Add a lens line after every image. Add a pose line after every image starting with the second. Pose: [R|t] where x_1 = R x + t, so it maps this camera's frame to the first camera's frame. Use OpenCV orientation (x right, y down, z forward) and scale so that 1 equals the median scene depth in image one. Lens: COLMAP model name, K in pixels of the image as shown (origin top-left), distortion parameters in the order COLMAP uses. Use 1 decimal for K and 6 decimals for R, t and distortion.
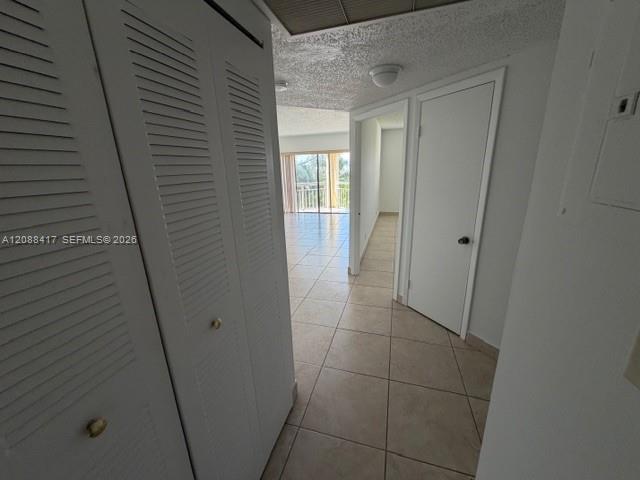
lens RADIAL K [[257.4, 0, 318.3], [0, 257.4, 242.4], [0, 0, 1]] dist [-0.010958, -0.000475]
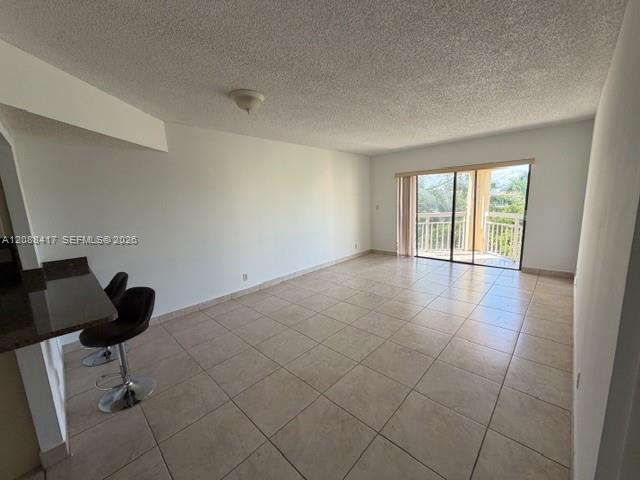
lens RADIAL K [[257.4, 0, 308.4], [0, 257.4, 238.0], [0, 0, 1]] dist [-0.010958, -0.000475]
pose [[0.871114, 0.064527, -0.486823, 0.000302], [-0.117447, 0.989936, -0.078946, -0.079111], [0.476830, 0.125947, 0.869926, 0.267815]]
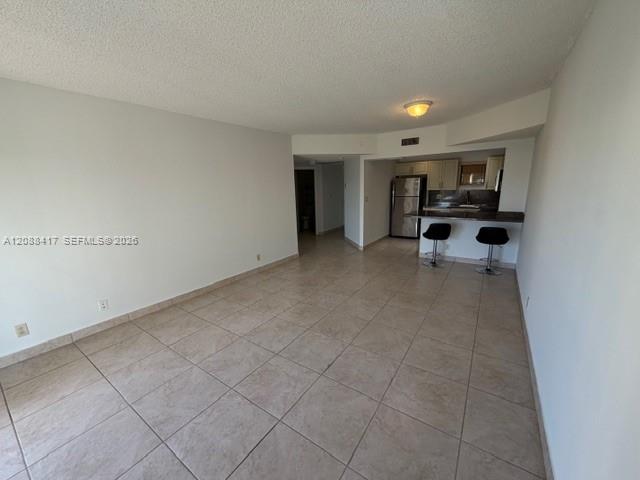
lens RADIAL K [[257.4, 0, 318.7], [0, 257.4, 240.3], [0, 0, 1]] dist [-0.010958, -0.000475]
pose [[-0.951673, -0.014257, 0.306783, -0.181412], [0.133850, 0.879803, 0.456104, -0.260684], [-0.276411, 0.475124, -0.835377, 0.899723]]
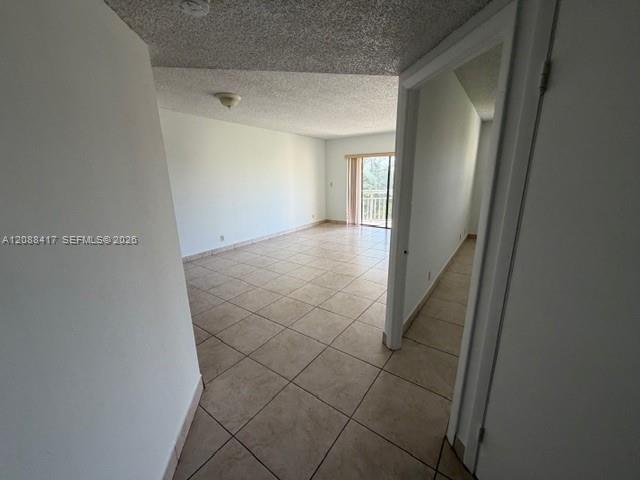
lens RADIAL K [[257.4, 0, 316.9], [0, 257.4, 241.2], [0, 0, 1]] dist [-0.010958, -0.000475]
pose [[0.942821, 0.096991, -0.318876, 0.061135], [-0.103407, 0.994634, -0.003211, -0.044864], [0.316854, 0.036002, 0.947791, 0.152686]]
